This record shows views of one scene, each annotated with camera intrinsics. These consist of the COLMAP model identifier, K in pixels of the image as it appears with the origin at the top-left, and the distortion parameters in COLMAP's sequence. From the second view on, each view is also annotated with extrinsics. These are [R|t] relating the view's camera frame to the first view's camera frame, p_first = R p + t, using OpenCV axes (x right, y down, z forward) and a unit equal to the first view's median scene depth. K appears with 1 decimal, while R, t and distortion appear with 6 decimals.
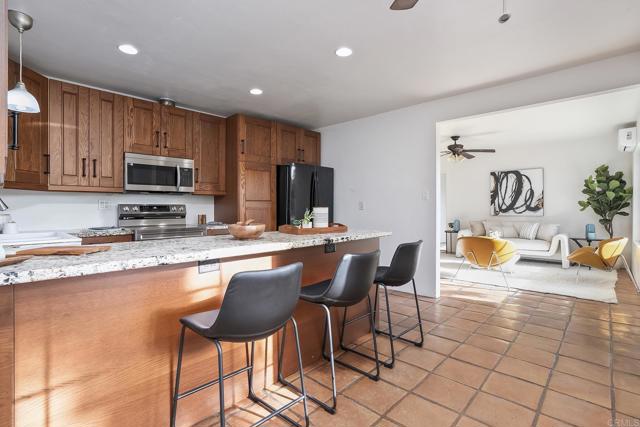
lens RADIAL K [[306.9, 0, 309.0], [0, 306.9, 207.5], [0, 0, 1]] dist [-0.025197, 0.007993]
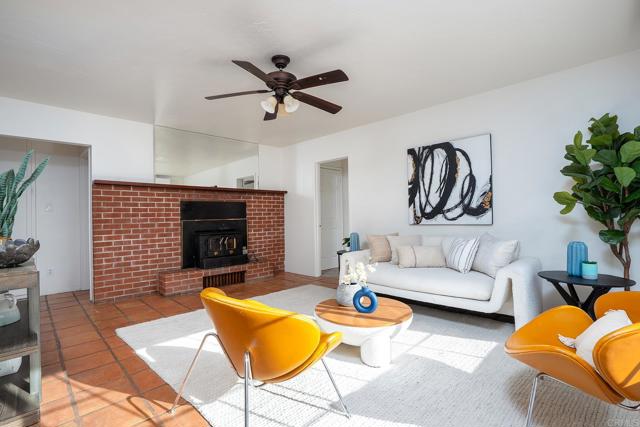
lens RADIAL K [[293.0, 0, 318.4], [0, 293.0, 215.9], [0, 0, 1]] dist [-0.019461, 0.003367]
pose [[0.999913, -0.012958, -0.002593, 0.497909], [0.012952, 0.999914, -0.002279, 0.010788], [0.002622, 0.002245, 0.999994, 0.520590]]
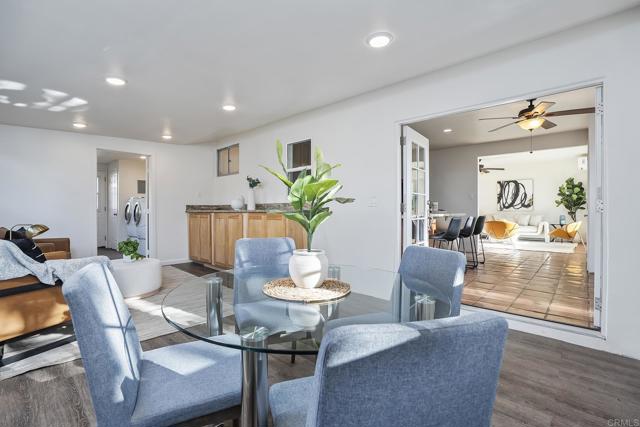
lens RADIAL K [[293.0, 0, 315.8], [0, 293.0, 211.4], [0, 0, 1]] dist [-0.019461, 0.003367]
pose [[0.999651, -0.003230, 0.026223, -0.372136], [0.003079, 0.999979, 0.005778, 0.021479], [-0.026241, -0.005695, 0.999639, -0.447139]]
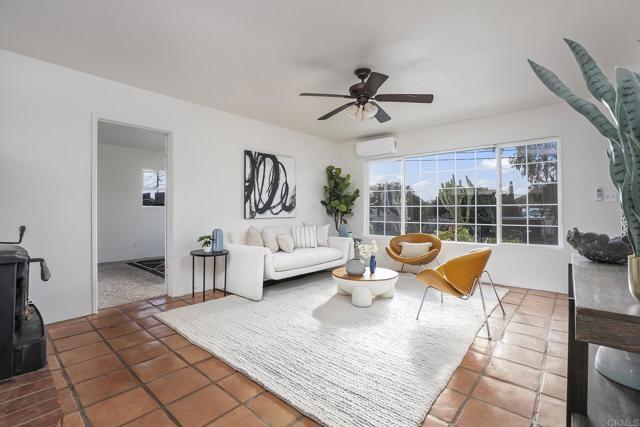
lens RADIAL K [[293.0, 0, 320.3], [0, 293.0, 212.0], [0, 0, 1]] dist [-0.019461, 0.003367]
pose [[-0.019198, 0.007040, 0.999791, -0.016230], [0.001395, 0.999974, -0.007014, 0.020304], [-0.999815, 0.001260, -0.019207, 0.999927]]
